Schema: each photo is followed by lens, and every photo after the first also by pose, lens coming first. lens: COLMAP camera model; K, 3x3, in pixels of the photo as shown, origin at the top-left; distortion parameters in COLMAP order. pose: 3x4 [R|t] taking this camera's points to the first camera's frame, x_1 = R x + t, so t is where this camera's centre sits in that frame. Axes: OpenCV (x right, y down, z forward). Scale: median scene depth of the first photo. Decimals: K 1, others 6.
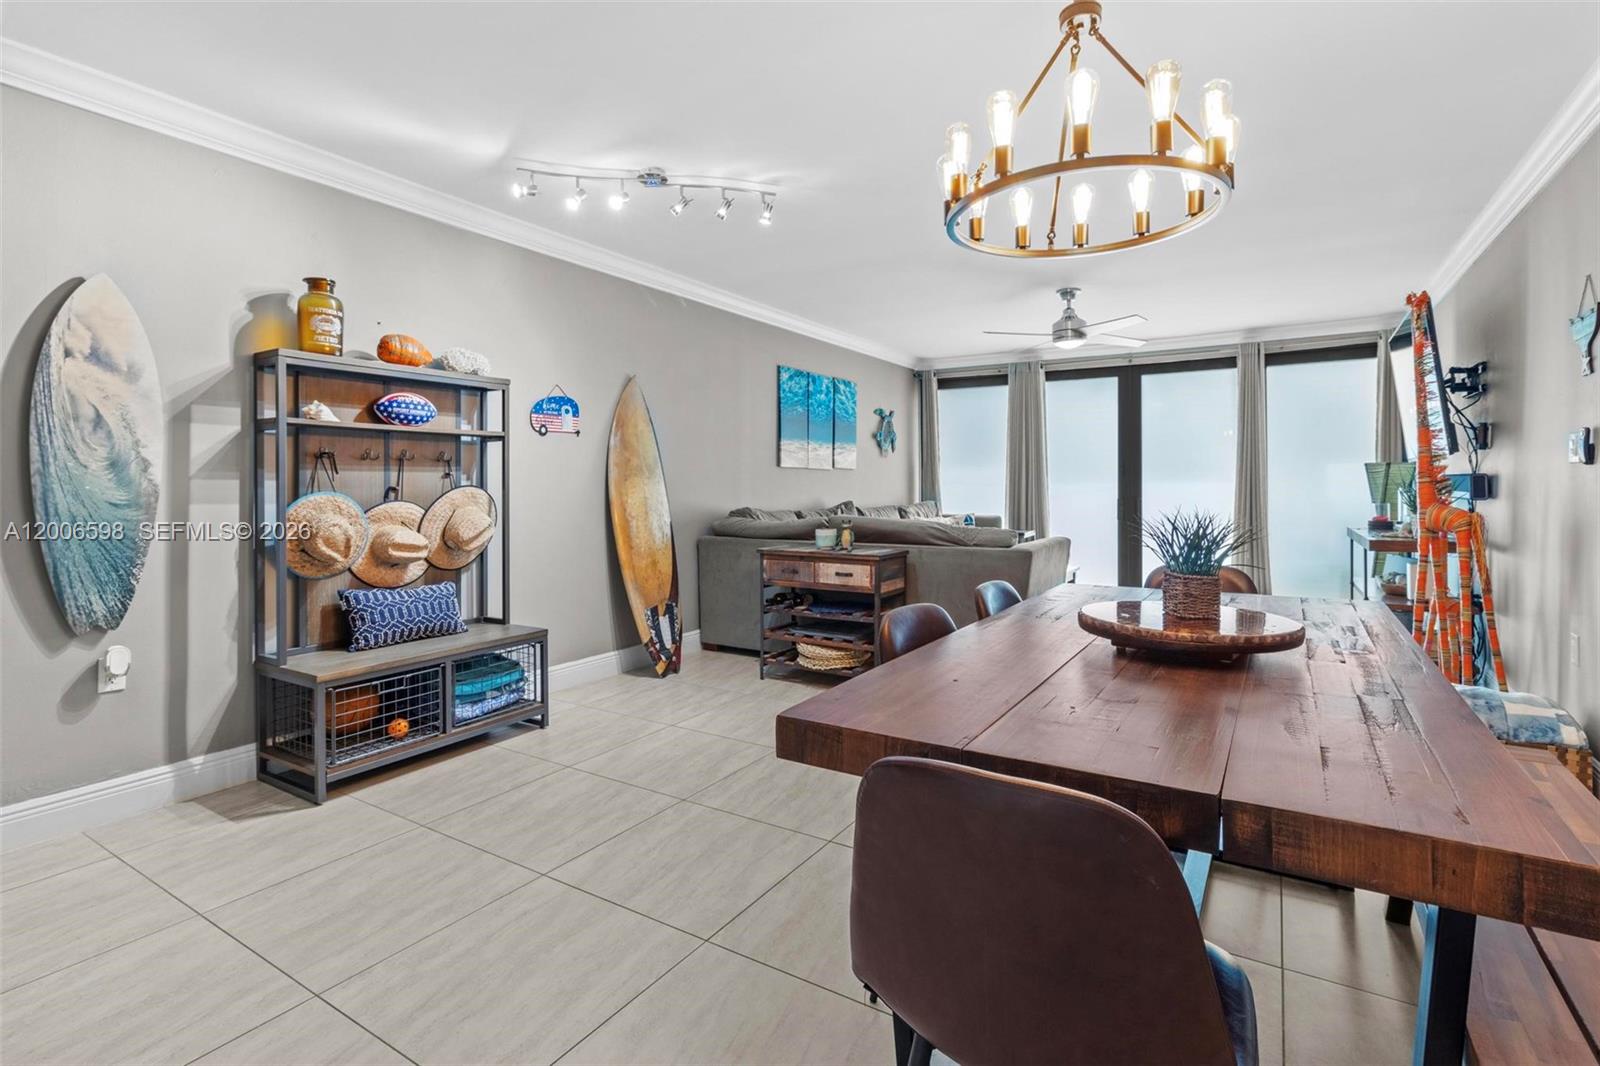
lens RADIAL K [[751.2, 0, 805.8], [0, 751.2, 488.4], [0, 0, 1]] dist [0.000499, 0.003286]
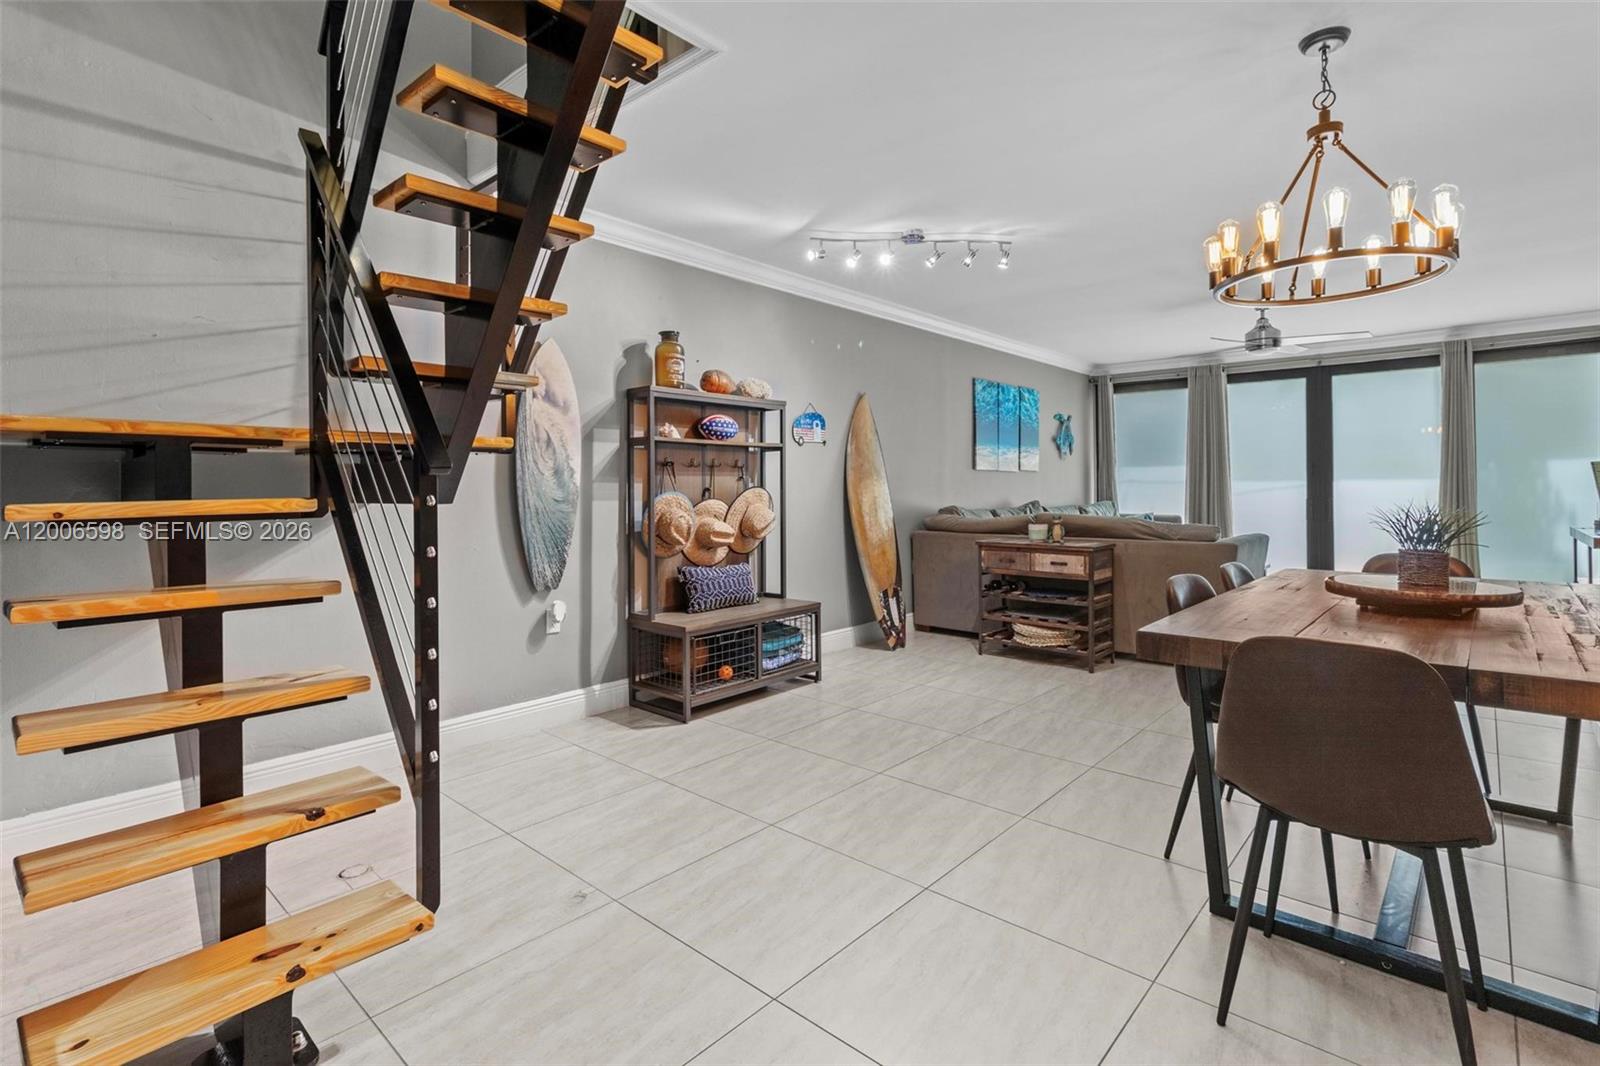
lens RADIAL K [[751.2, 0, 809.8], [0, 751.2, 485.2], [0, 0, 1]] dist [0.000499, 0.003286]
pose [[0.985751, -0.003770, -0.168171, -0.123131], [0.002659, 0.999973, -0.006832, 0.001760], [0.168192, 0.006287, 0.985734, -0.182441]]
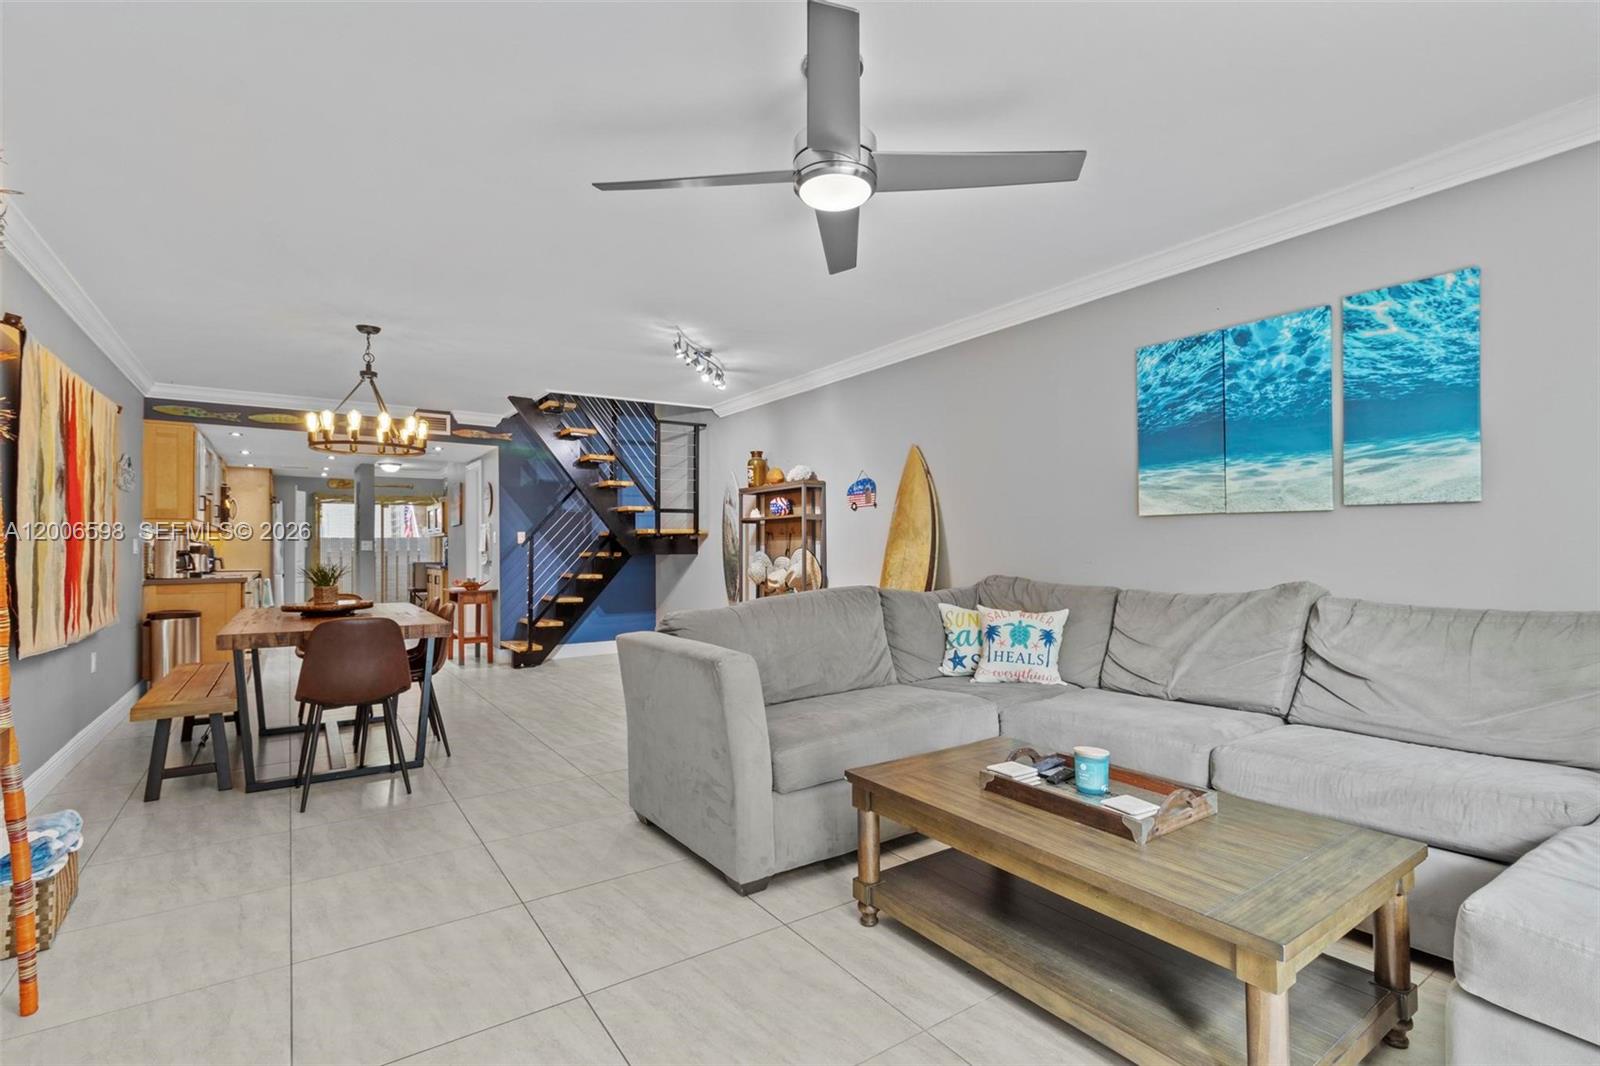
lens RADIAL K [[751.2, 0, 826.2], [0, 751.2, 541.9], [0, 0, 1]] dist [0.000499, 0.003286]
pose [[-0.388865, -0.000063, -0.921295, 0.860978], [0.004136, 0.999990, -0.001814, -0.011067], [0.921286, -0.004516, -0.388860, 1.388640]]
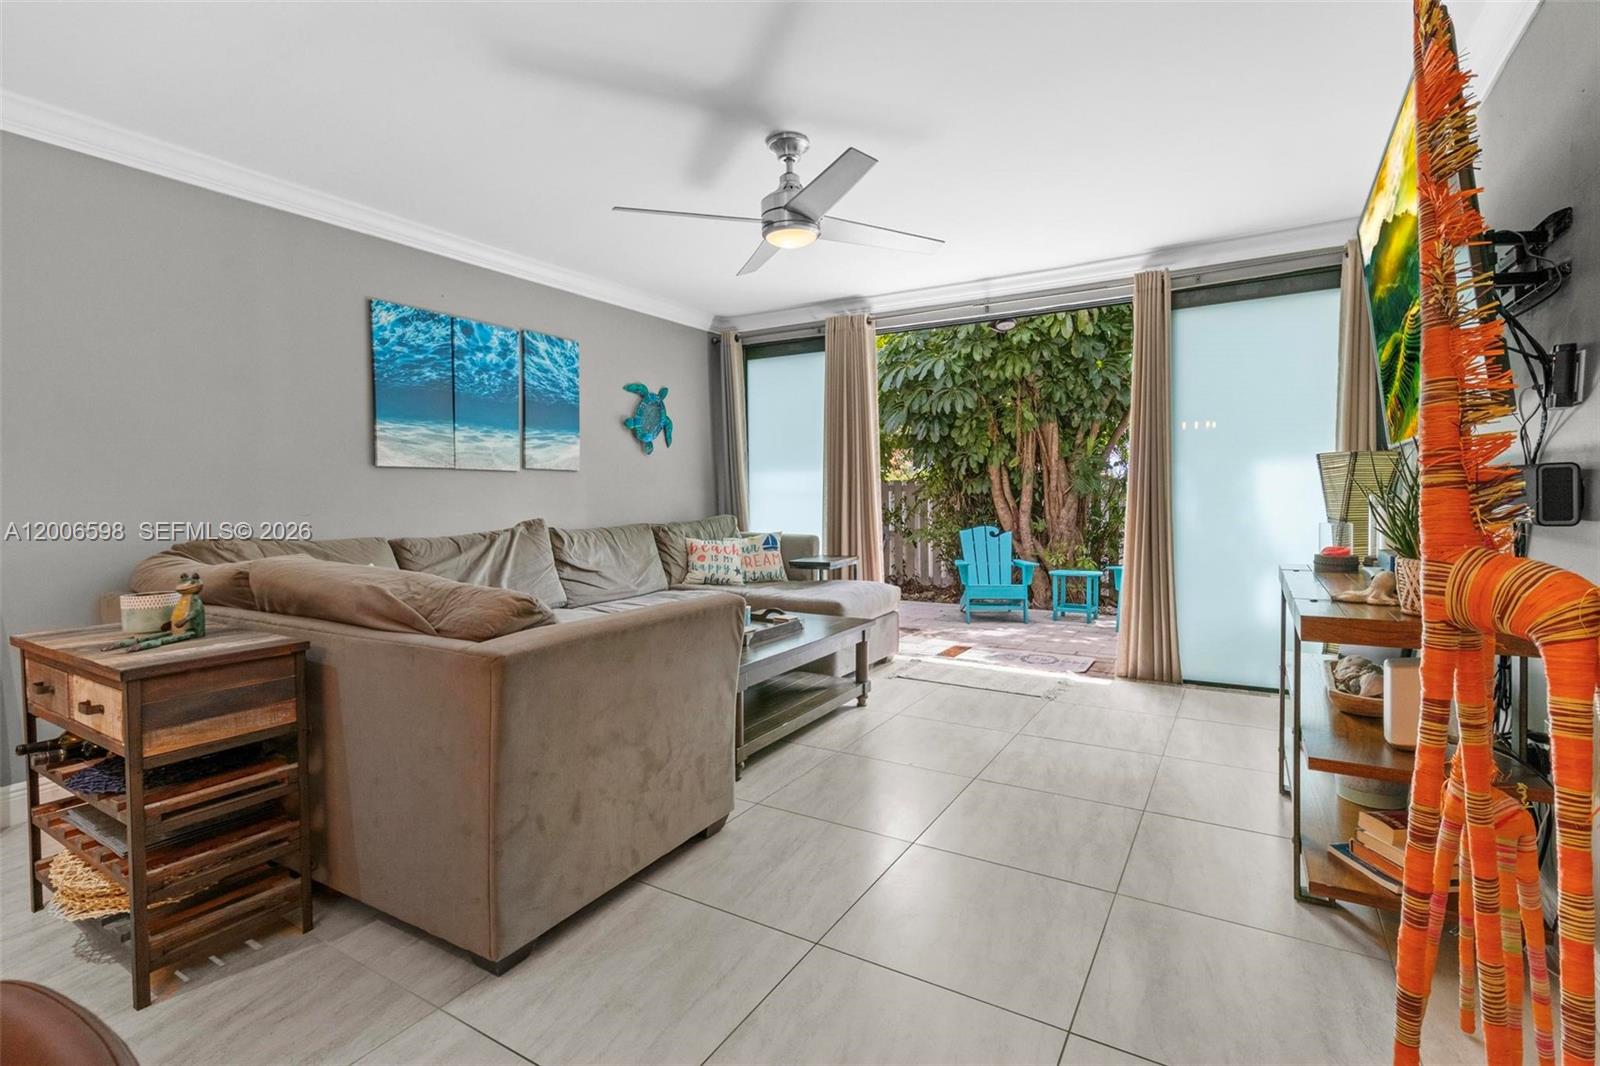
lens RADIAL K [[751.2, 0, 811.7], [0, 751.2, 512.0], [0, 0, 1]] dist [0.000499, 0.003286]
pose [[0.999688, -0.006242, 0.024173, 0.420583], [0.005727, 0.999756, 0.021323, -0.003614], [-0.024300, -0.021178, 0.999480, 0.529674]]
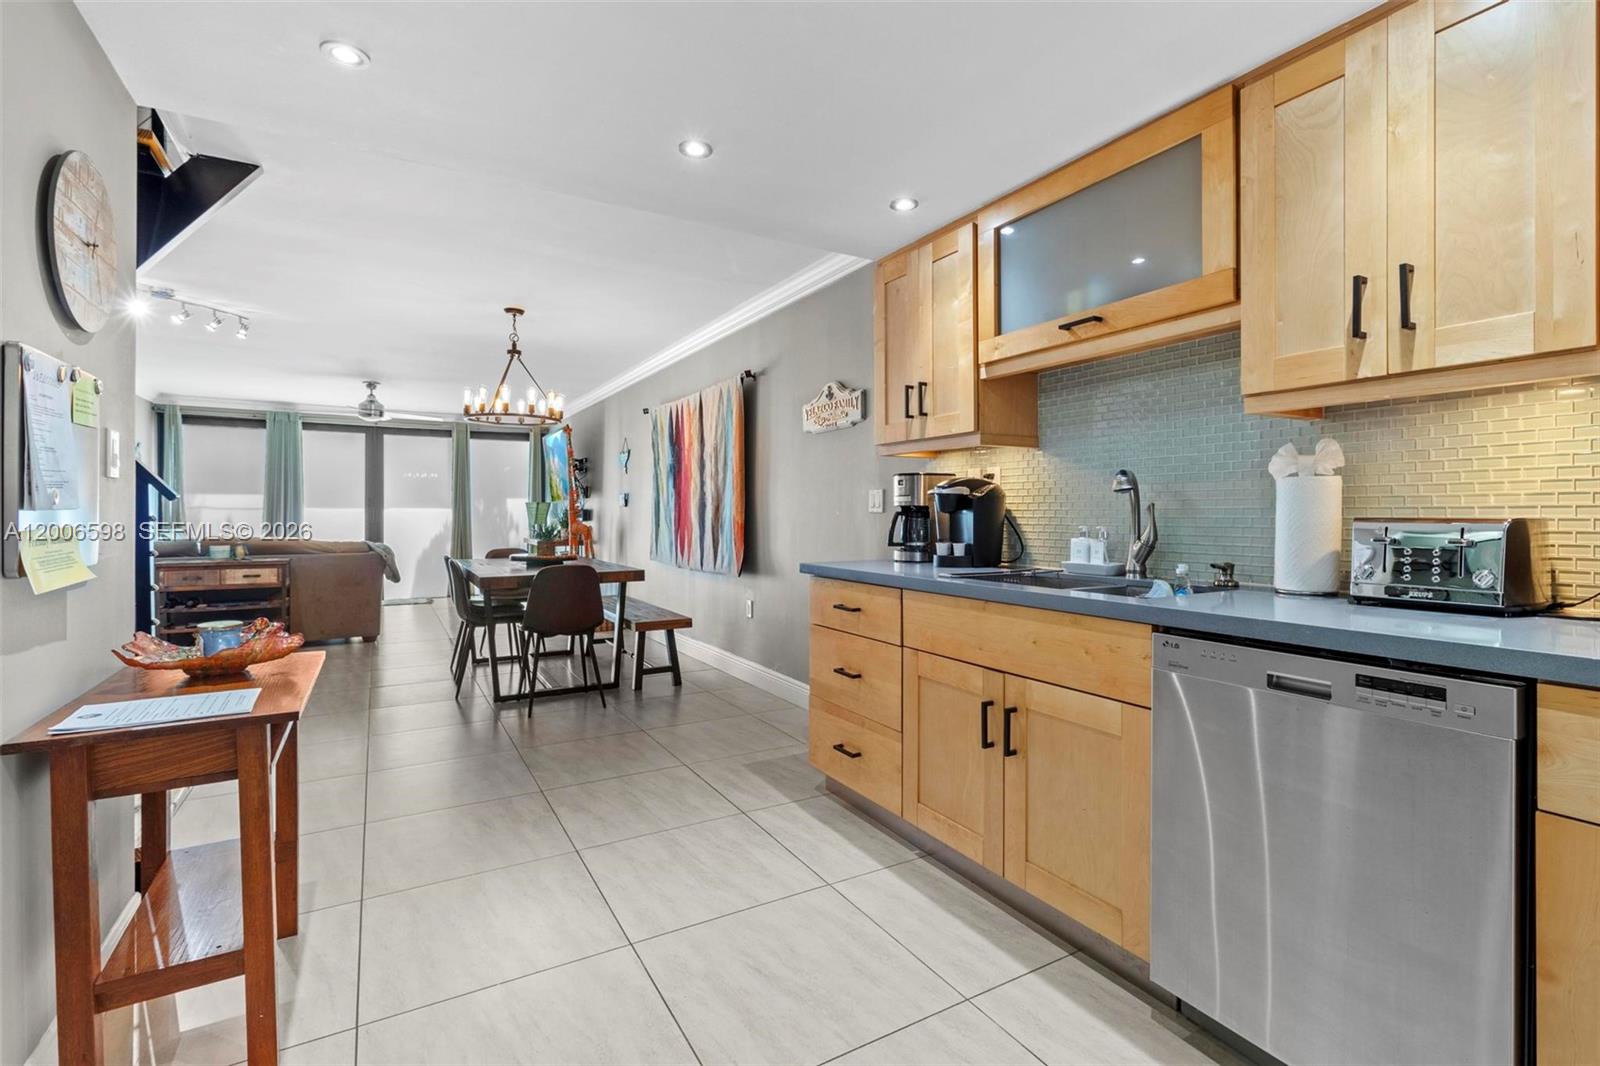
lens RADIAL K [[751.2, 0, 813.0], [0, 751.2, 516.4], [0, 0, 1]] dist [0.000499, 0.003286]
pose [[0.466786, 0.002063, 0.884368, -0.663946], [0.001969, 0.999992, -0.003372, 0.009046], [-0.884368, 0.003315, 0.466778, -0.552066]]
